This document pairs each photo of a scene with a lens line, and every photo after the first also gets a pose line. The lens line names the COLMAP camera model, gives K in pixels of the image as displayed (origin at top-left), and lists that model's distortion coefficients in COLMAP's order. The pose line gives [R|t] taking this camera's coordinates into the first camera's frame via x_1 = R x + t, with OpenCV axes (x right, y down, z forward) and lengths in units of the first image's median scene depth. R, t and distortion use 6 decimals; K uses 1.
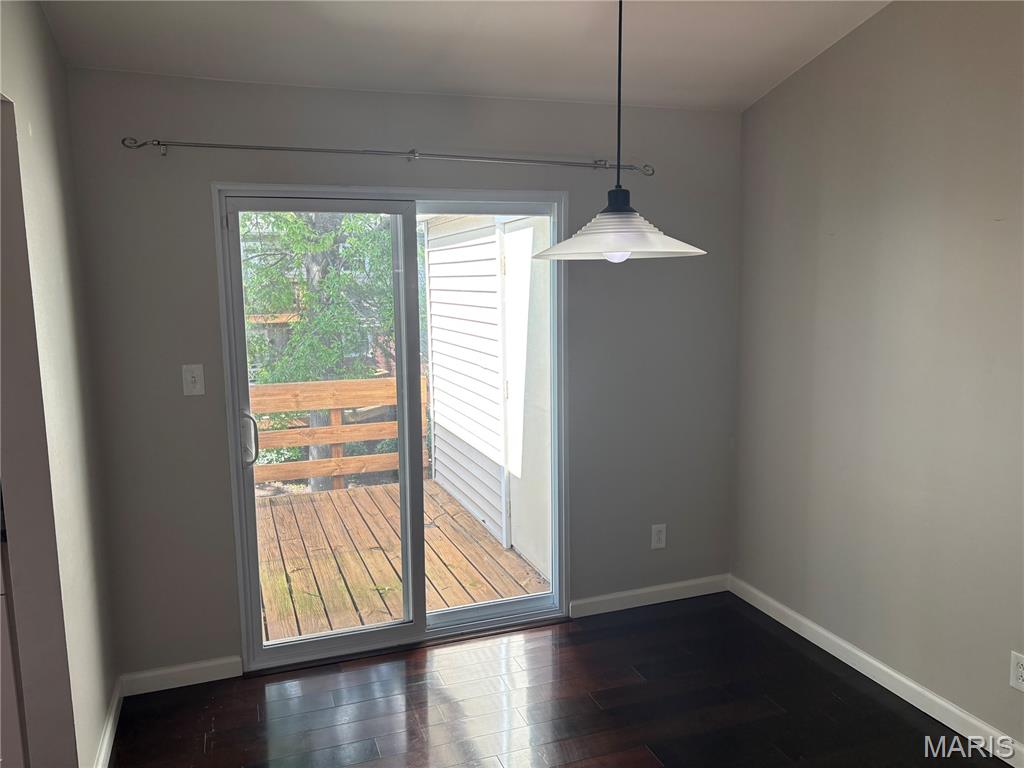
lens RADIAL K [[775.5, 0, 512.0], [0, 775.5, 384.0], [0, 0, 1]] dist [0.006004, -0.001636]
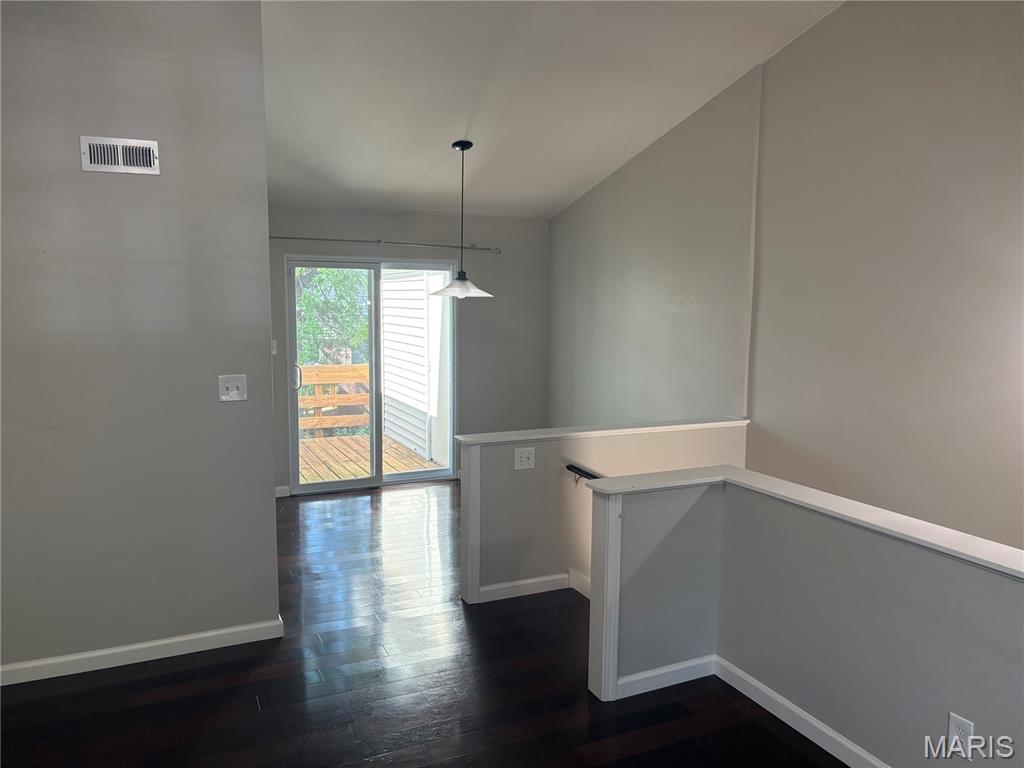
lens RADIAL K [[769.4, 0, 549.0], [0, 769.4, 388.3], [0, 0, 1]] dist [0.003129, -0.000017]
pose [[0.992697, 0.013020, 0.119931, 0.065209], [-0.010461, 0.999705, -0.021943, 0.113298], [-0.120182, 0.020528, 0.992540, -0.901117]]
